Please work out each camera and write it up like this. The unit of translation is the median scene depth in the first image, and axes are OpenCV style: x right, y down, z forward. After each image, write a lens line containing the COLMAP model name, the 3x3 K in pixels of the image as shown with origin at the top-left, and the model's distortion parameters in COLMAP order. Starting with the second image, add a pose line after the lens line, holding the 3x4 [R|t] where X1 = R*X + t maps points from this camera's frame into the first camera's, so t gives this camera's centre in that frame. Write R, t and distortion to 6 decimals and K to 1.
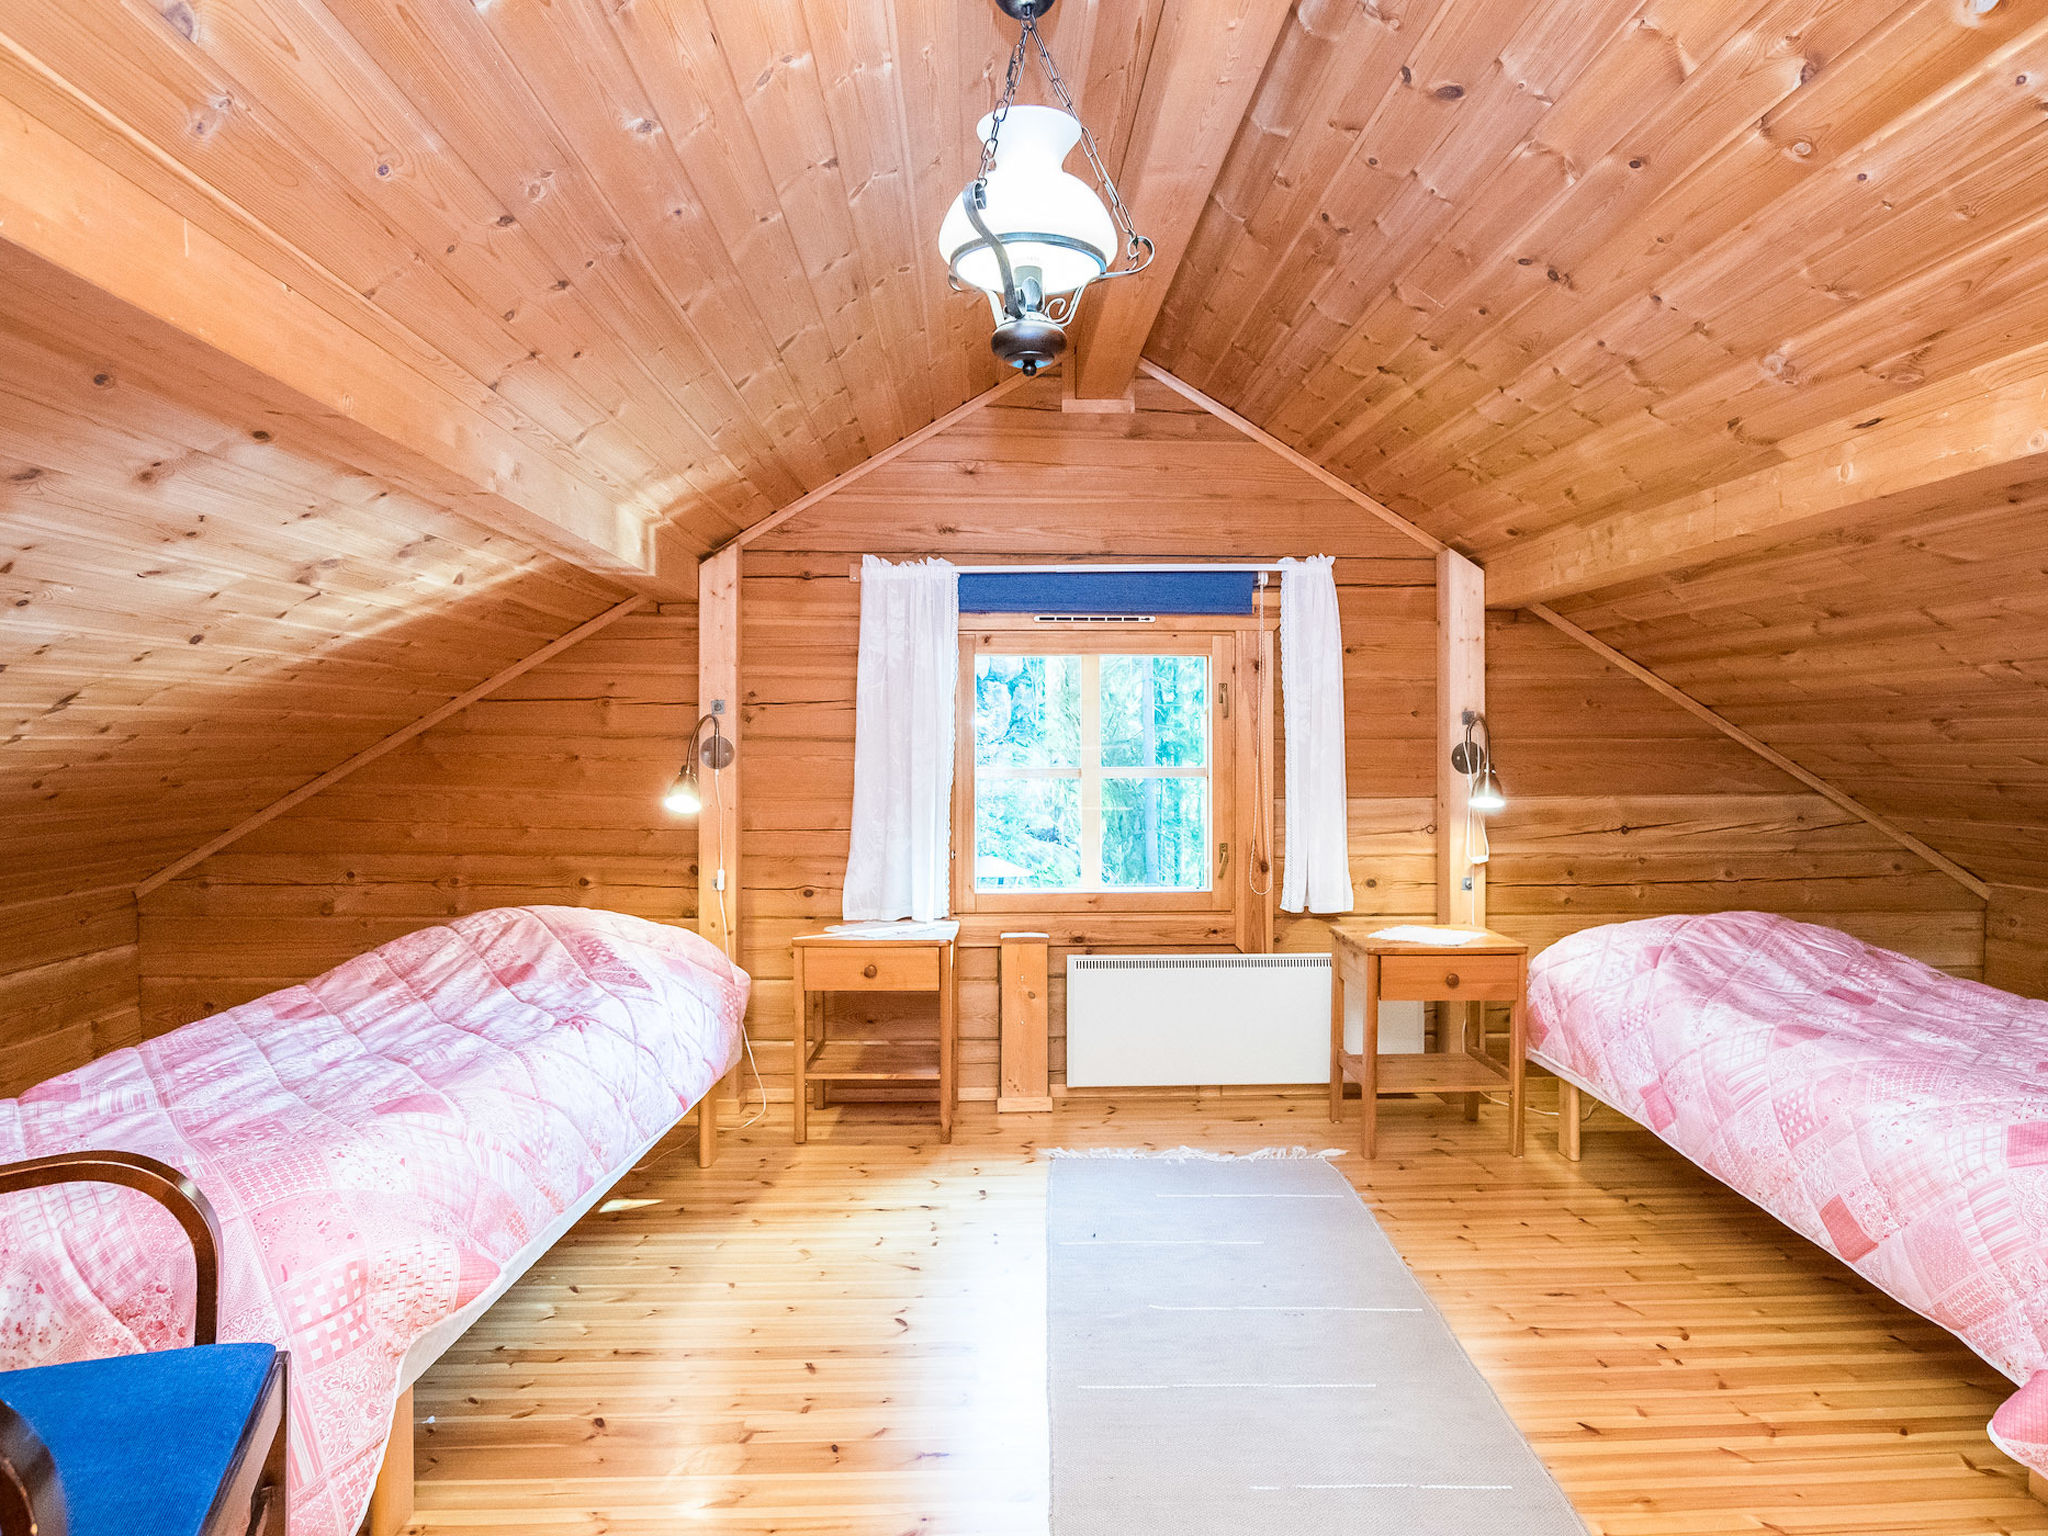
lens RADIAL K [[1275.2, 0, 1047.3], [0, 1275.2, 763.9], [0, 0, 1]] dist [-0.010909, 0.000155]
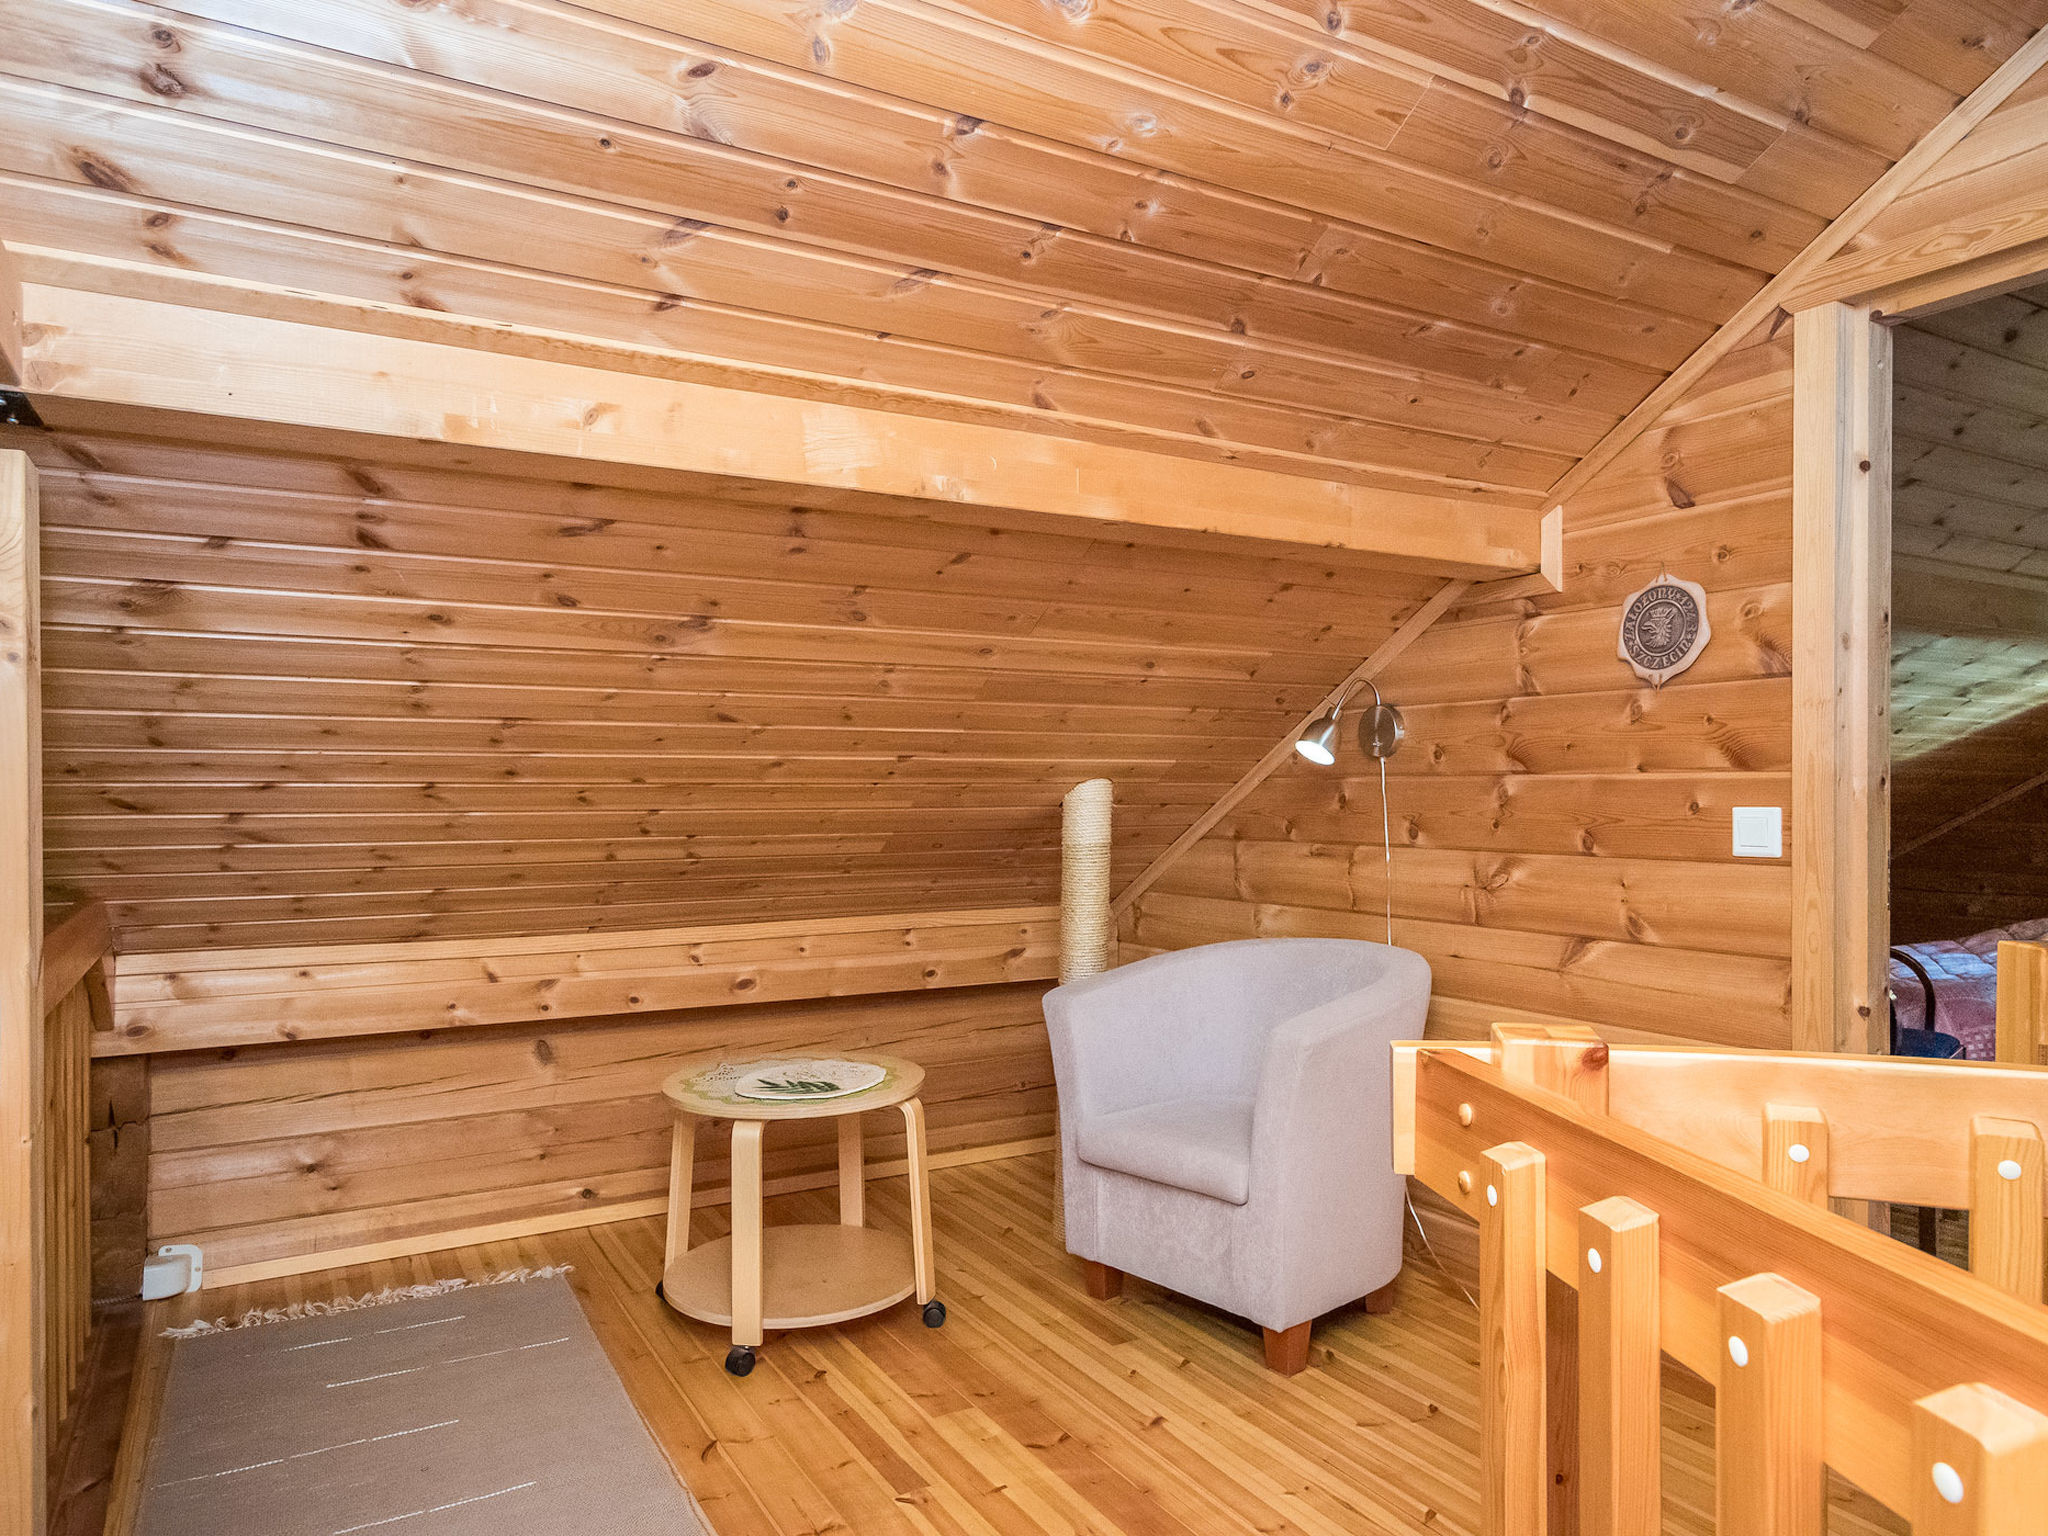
lens RADIAL K [[1286.0, 0, 1026.8], [0, 1286.0, 801.3], [0, 0, 1]] dist [-0.003593, 0.000703]
pose [[0.428272, -0.002621, -0.903646, 0.435640], [-0.018312, 0.999765, -0.011578, 0.044010], [0.903464, 0.021507, 0.428124, -0.866765]]
